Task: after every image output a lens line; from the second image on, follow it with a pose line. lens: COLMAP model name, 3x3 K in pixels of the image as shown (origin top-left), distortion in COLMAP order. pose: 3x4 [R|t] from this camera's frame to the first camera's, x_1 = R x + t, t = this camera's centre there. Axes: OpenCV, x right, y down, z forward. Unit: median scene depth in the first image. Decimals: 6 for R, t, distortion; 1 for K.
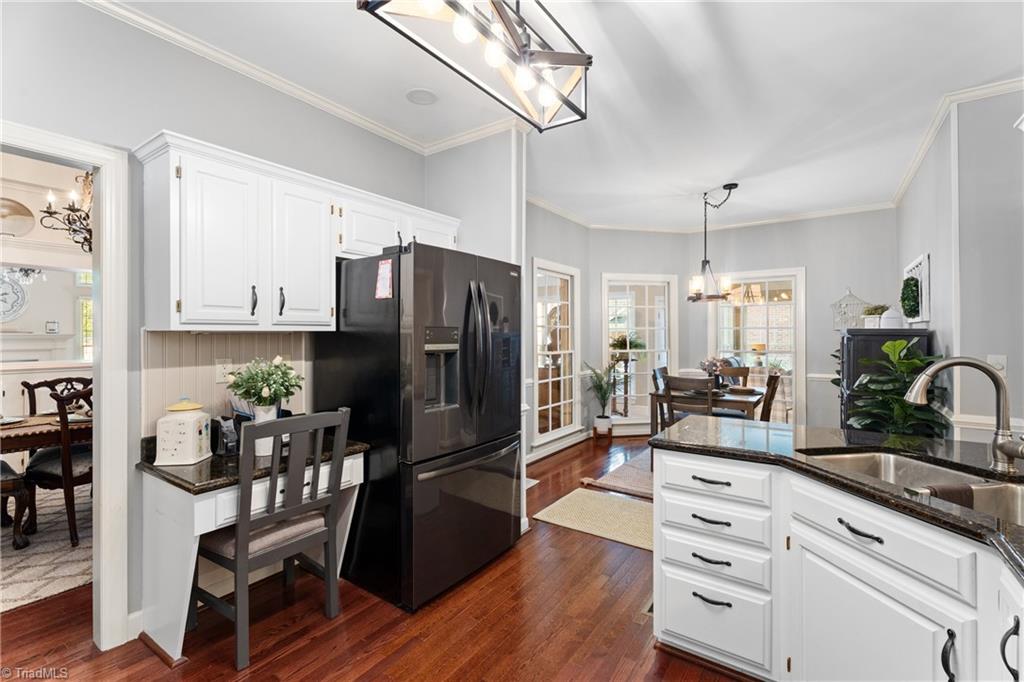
lens RADIAL K [[457.9, 0, 509.0], [0, 457.9, 336.4], [0, 0, 1]] dist [-0.000234, 0.000148]
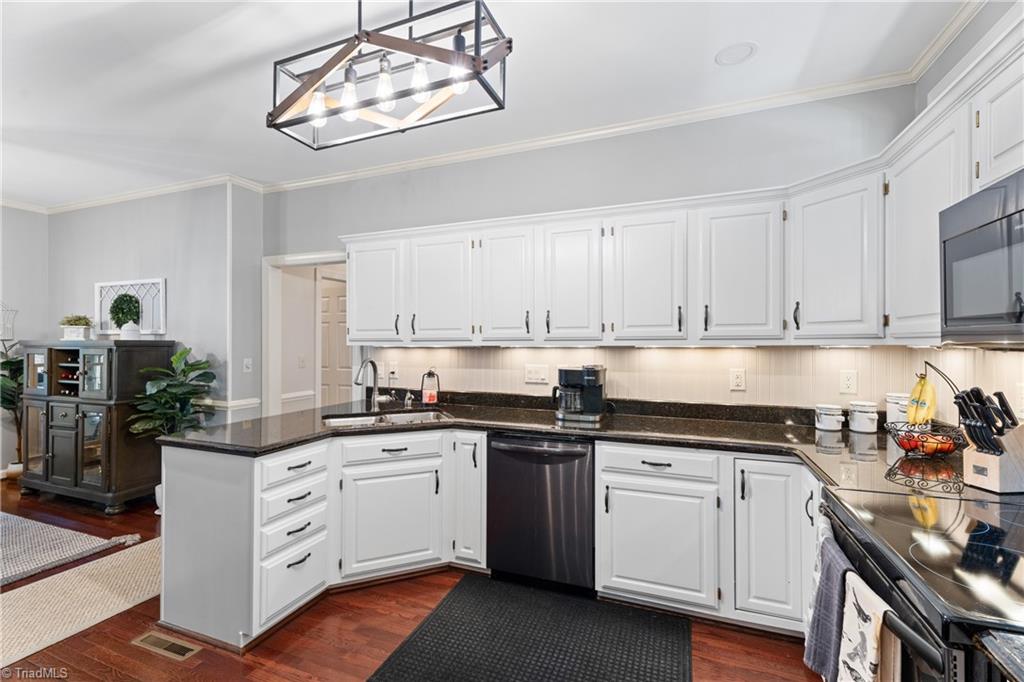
lens RADIAL K [[457.9, 0, 506.8], [0, 457.9, 338.8], [0, 0, 1]] dist [-0.000234, 0.000148]
pose [[-0.234722, 0.002570, 0.972059, -0.885736], [0.002303, 0.999995, -0.002088, -0.027435], [-0.972060, 0.001748, -0.234727, 0.721061]]
